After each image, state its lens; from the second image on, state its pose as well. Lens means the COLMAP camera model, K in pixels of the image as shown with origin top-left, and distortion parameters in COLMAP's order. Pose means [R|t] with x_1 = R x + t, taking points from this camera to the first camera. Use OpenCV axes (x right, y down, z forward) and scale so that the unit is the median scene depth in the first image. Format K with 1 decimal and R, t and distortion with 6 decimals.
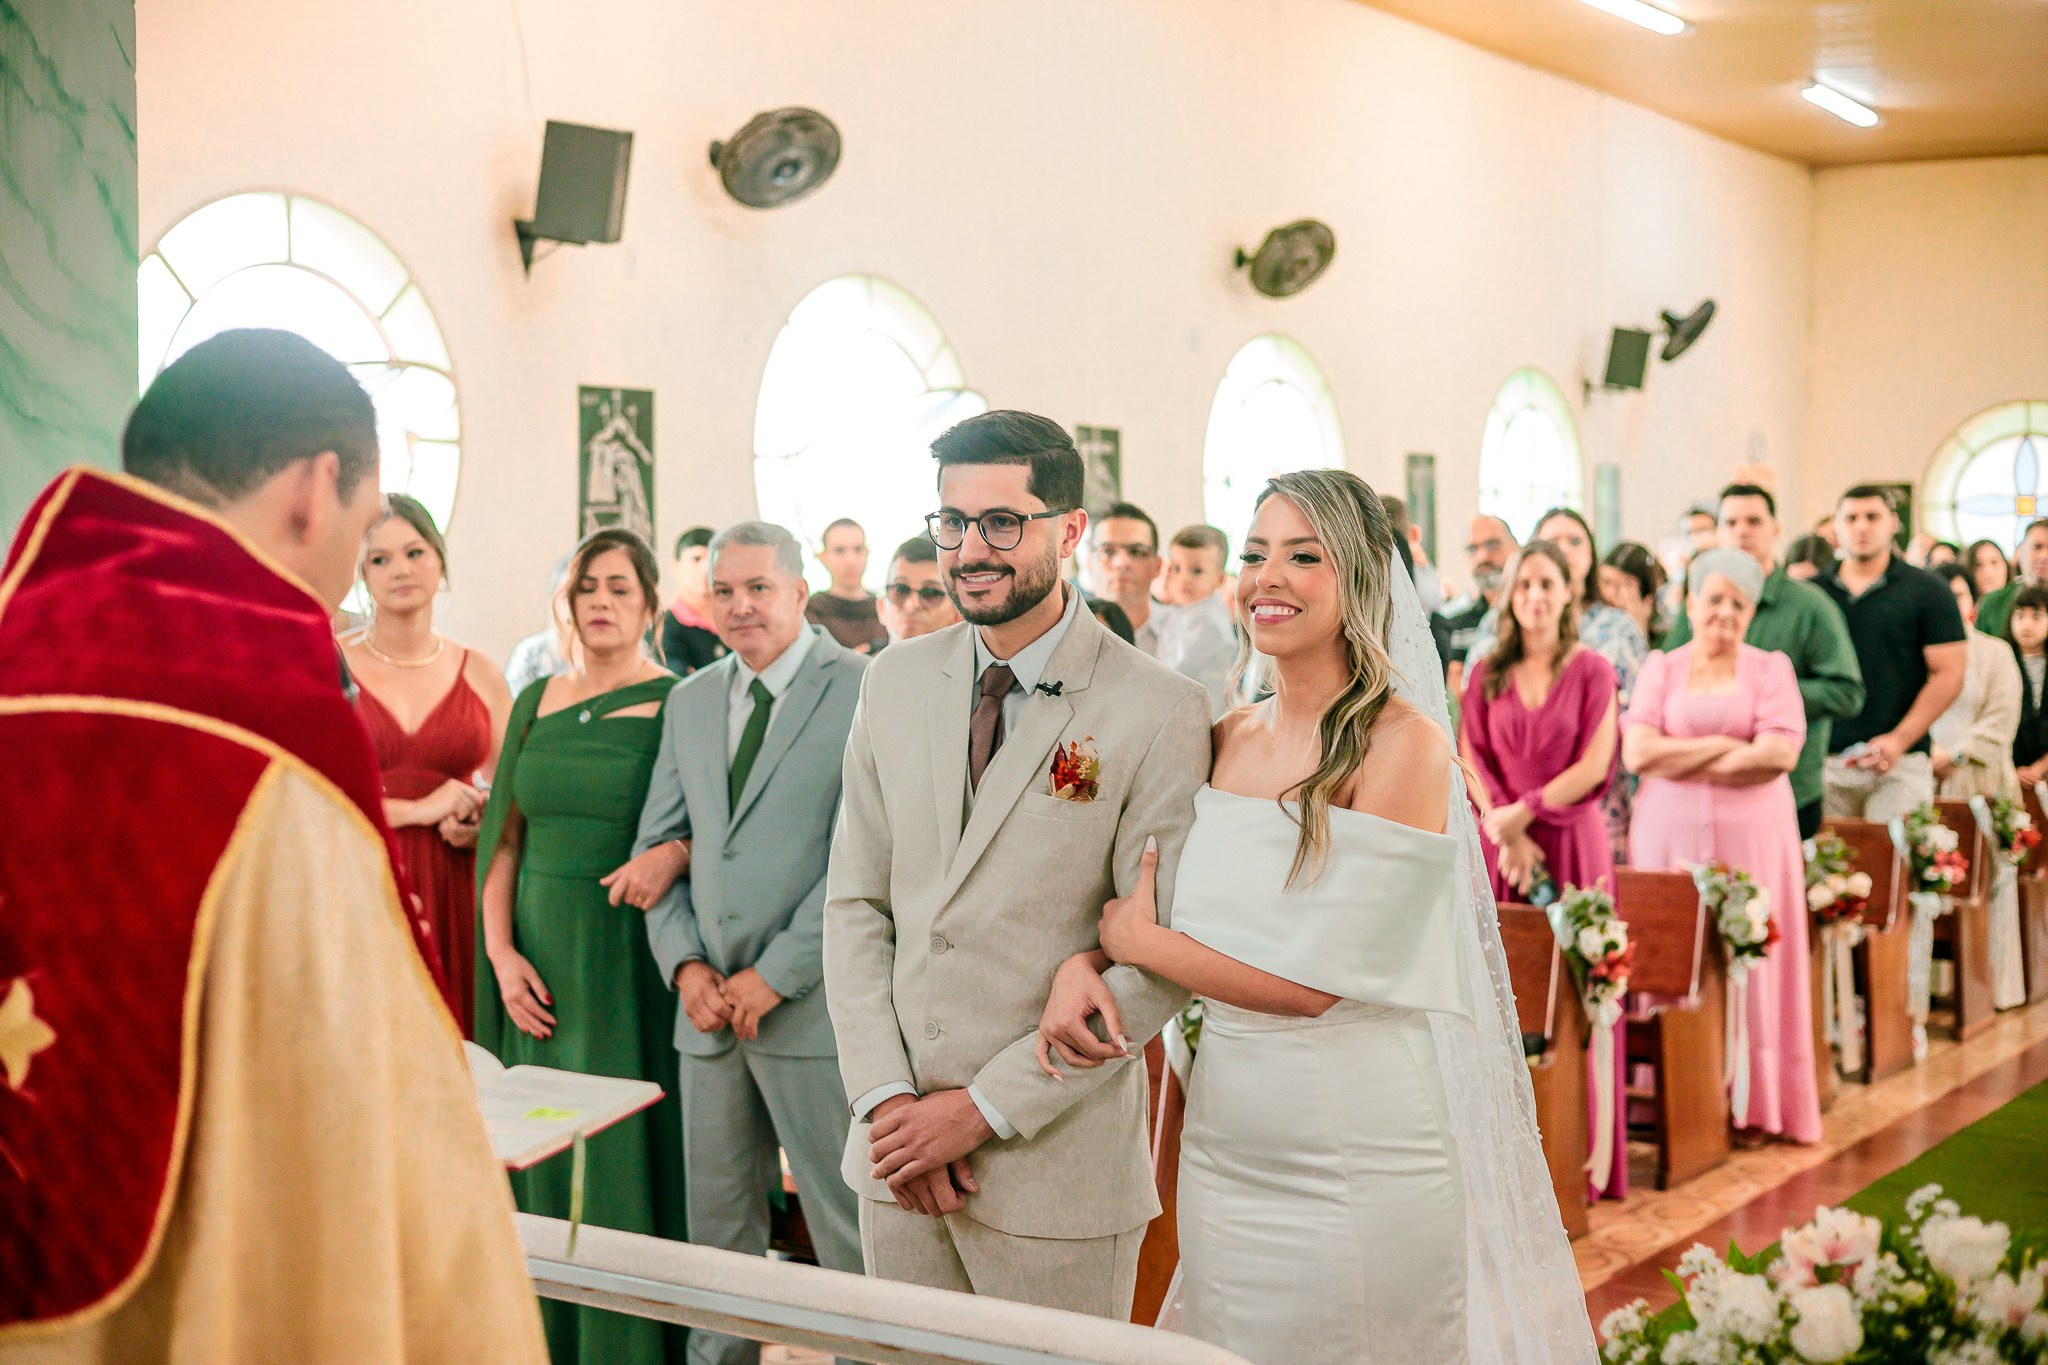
lens RADIAL K [[2865.9, 0, 1024.0], [0, 2865.9, 682.5], [0, 0, 1]] dist [-0.005734, 0.093853]
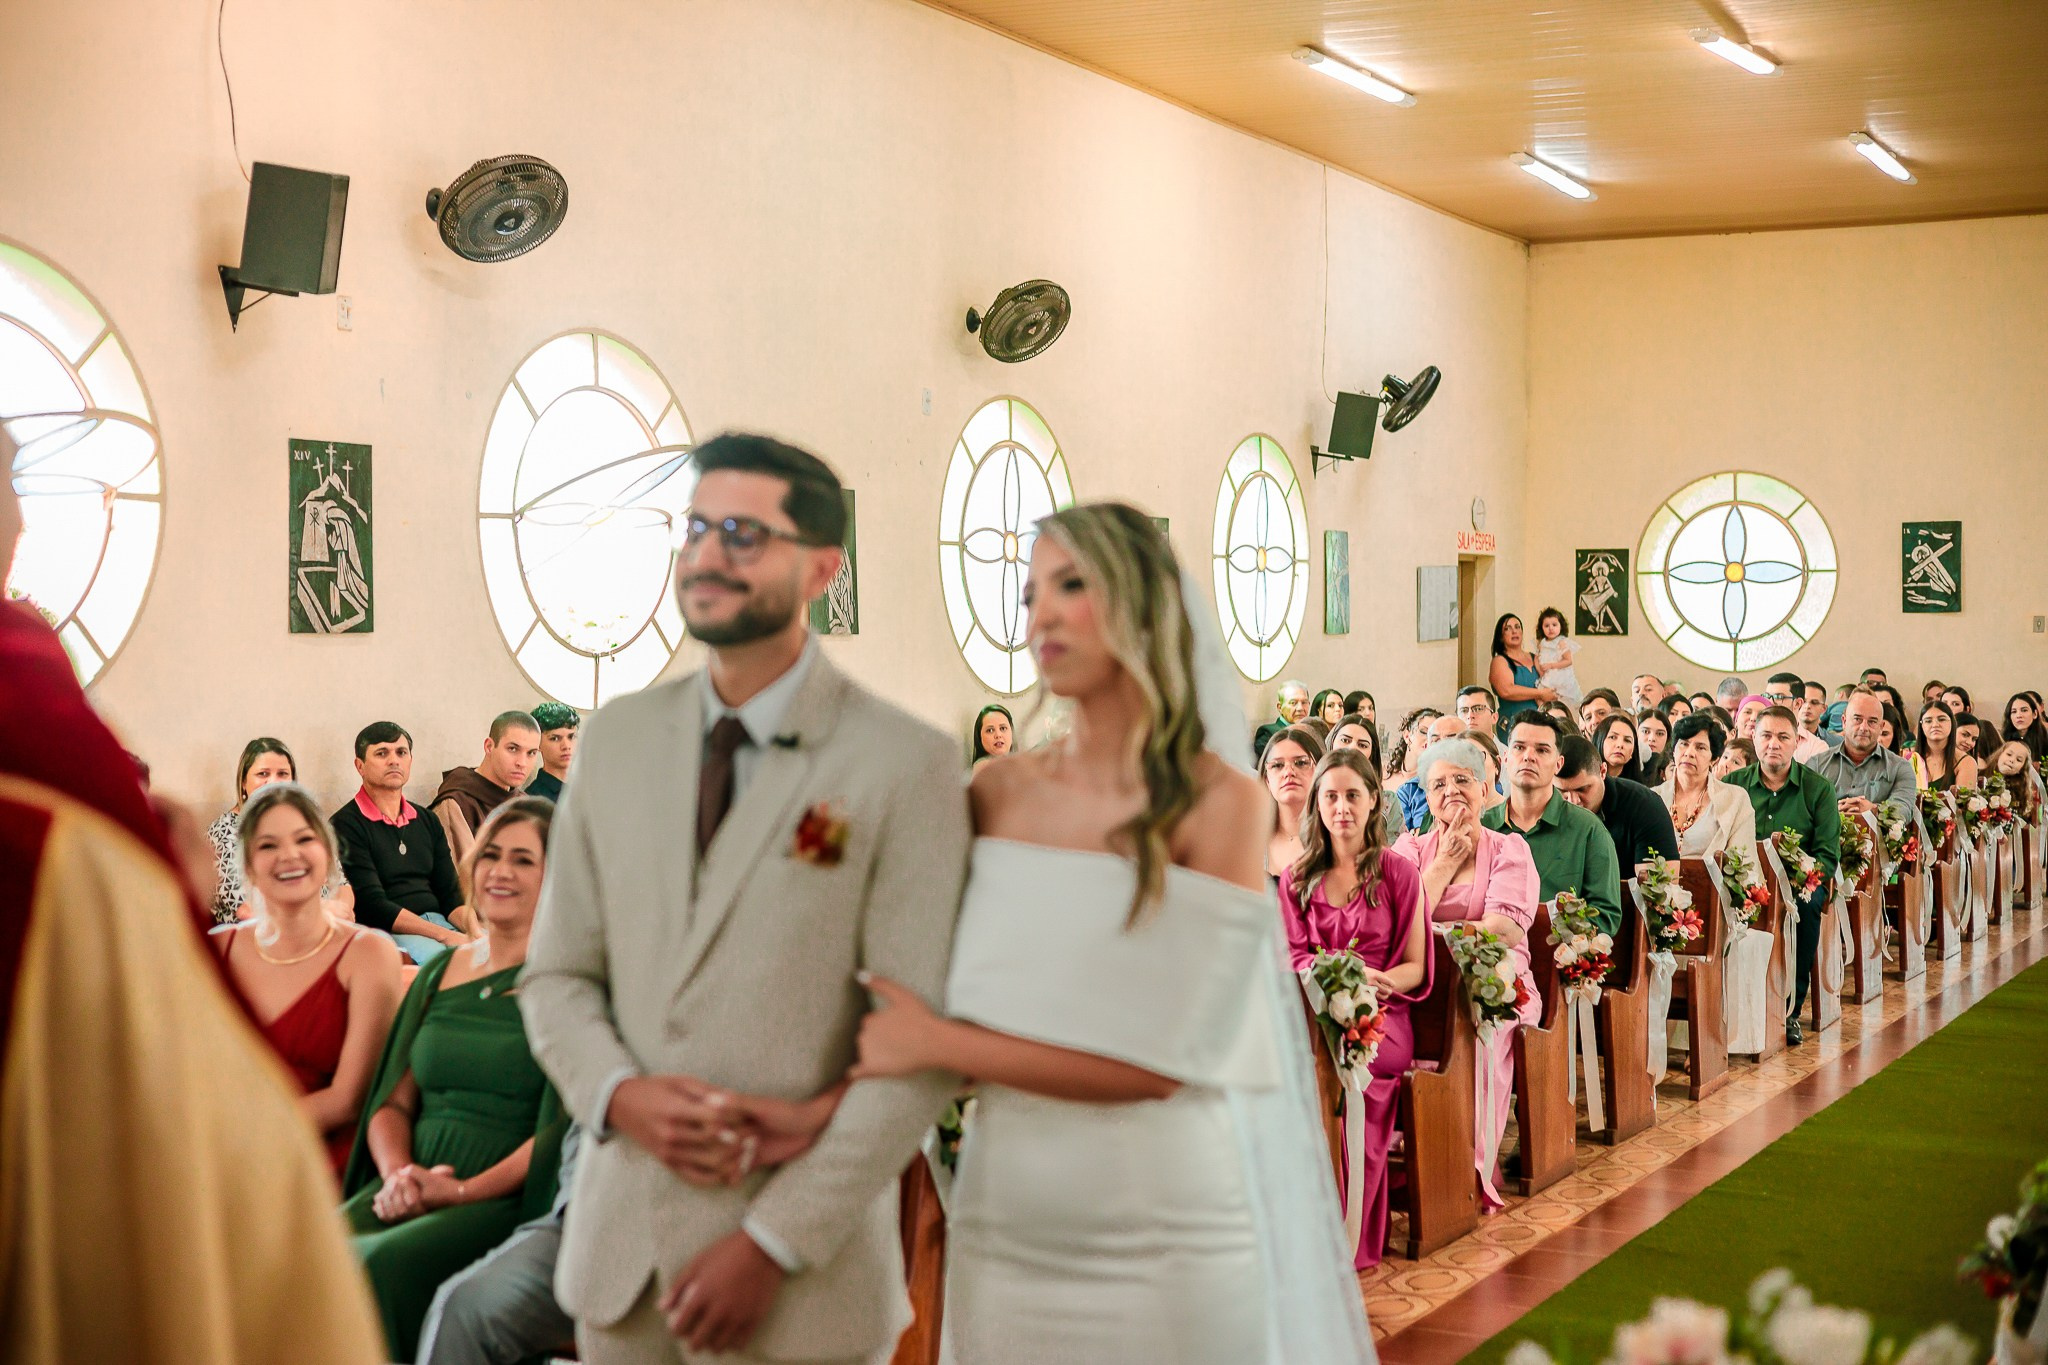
lens RADIAL K [[2834.3, 0, 1024.0], [0, 2834.3, 682.5], [0, 0, 1]] dist [0.008800, 0.053330]
pose [[0.995453, -0.003673, 0.095184, -0.001192], [0.006045, 0.999678, -0.024636, 0.002465], [-0.095063, 0.025100, 0.995155, 0.031575]]
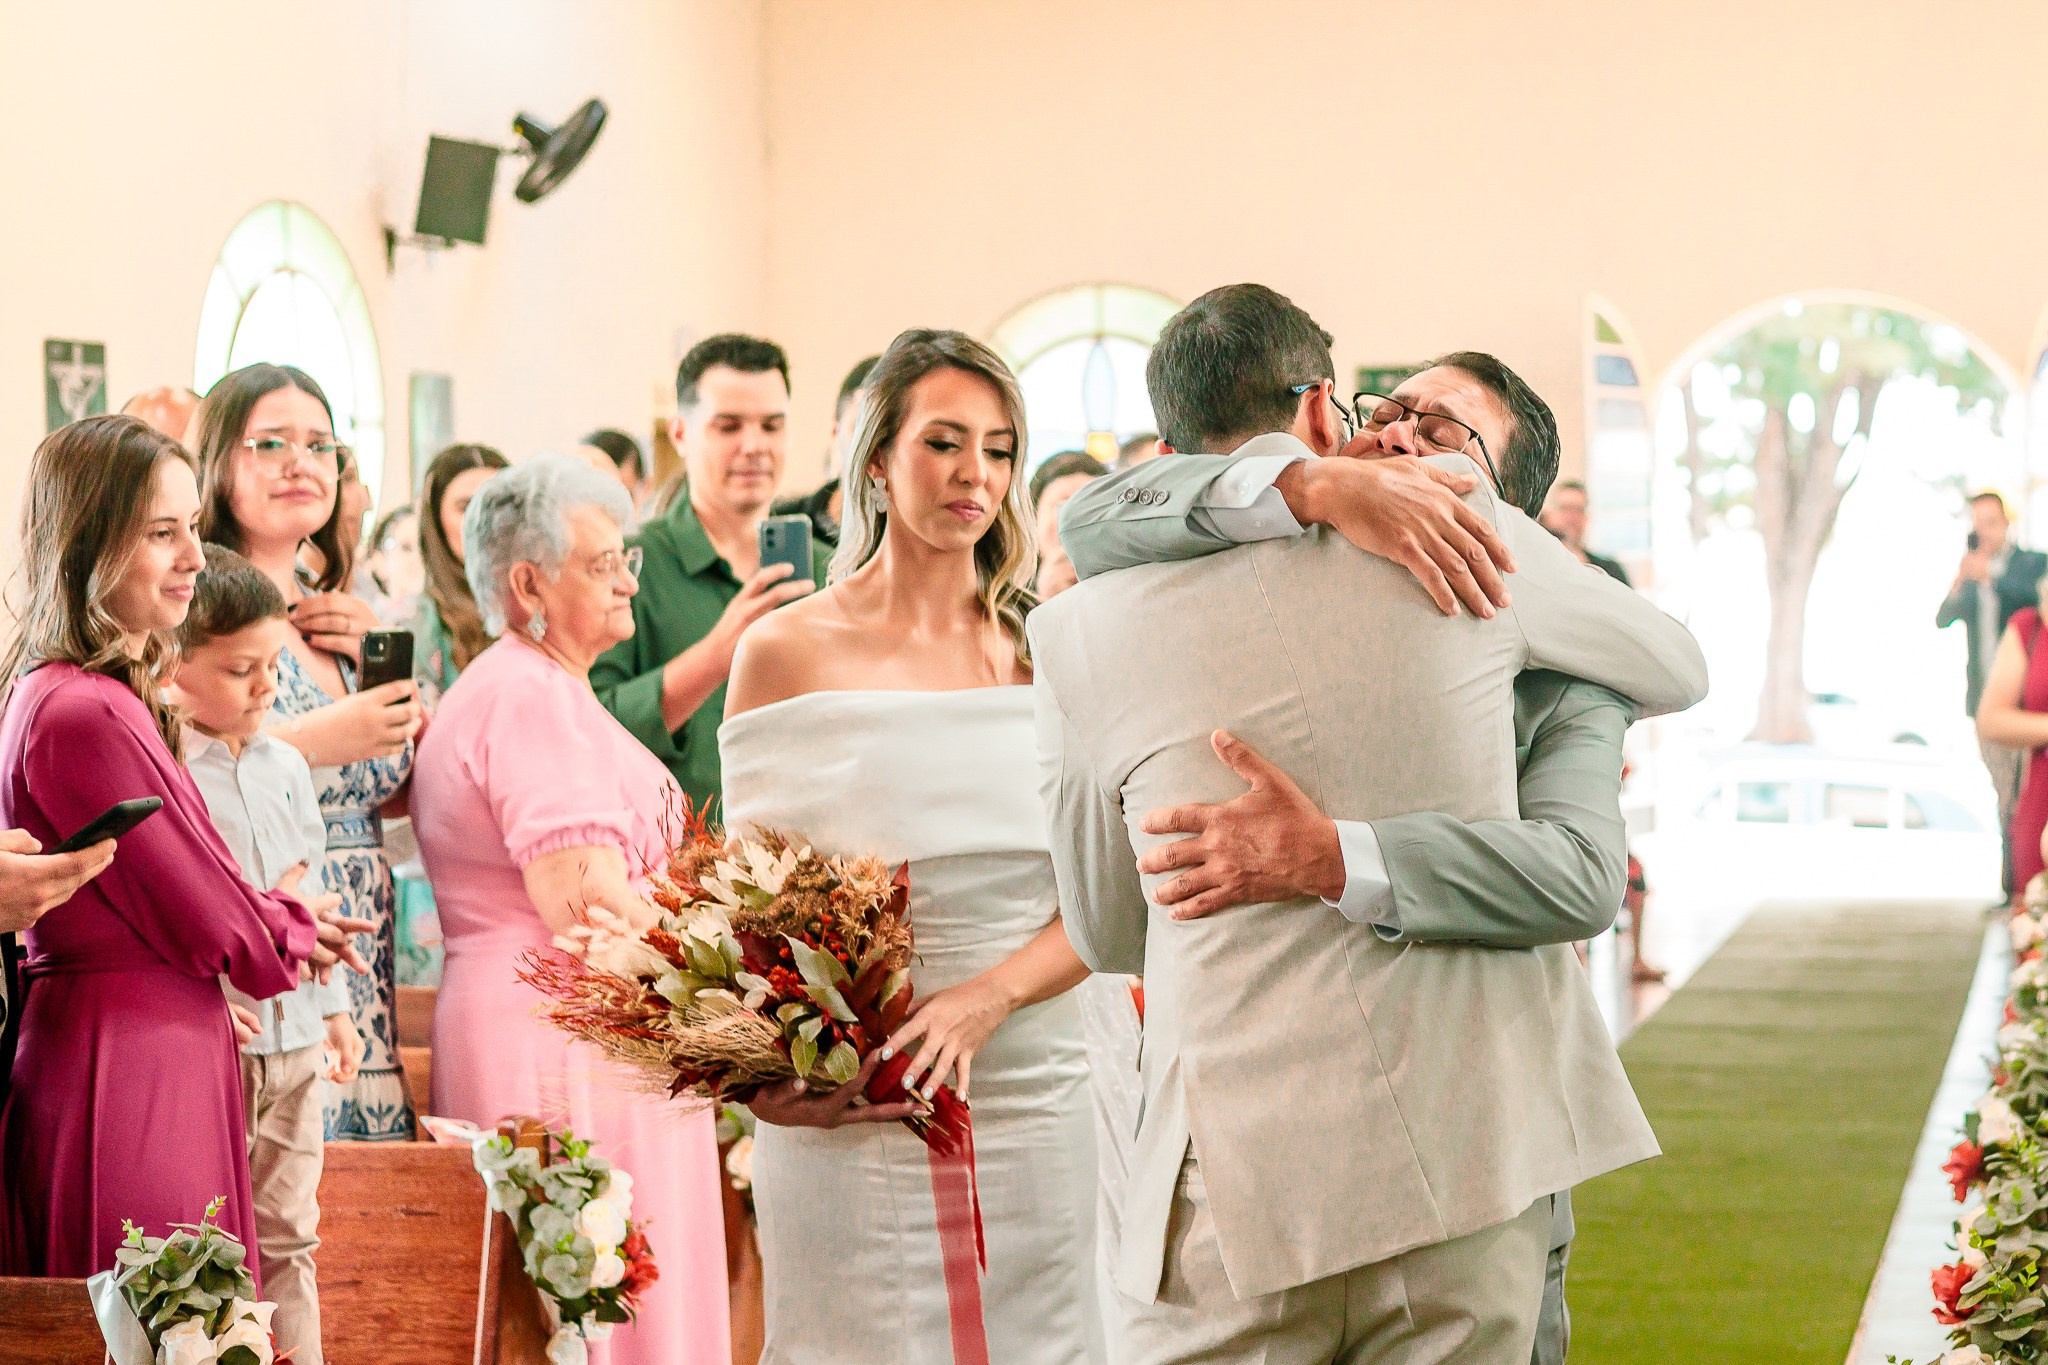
lens RADIAL K [[4174.7, 0, 1281.2], [0, 4174.7, 682.8], [0, 0, 1]] dist [0.012466, 0.326324]
pose [[0.928567, -0.024901, 0.370328, 0.082452], [0.030345, 0.999500, -0.008882, 0.001026], [-0.369921, 0.019485, 0.928859, 0.247680]]
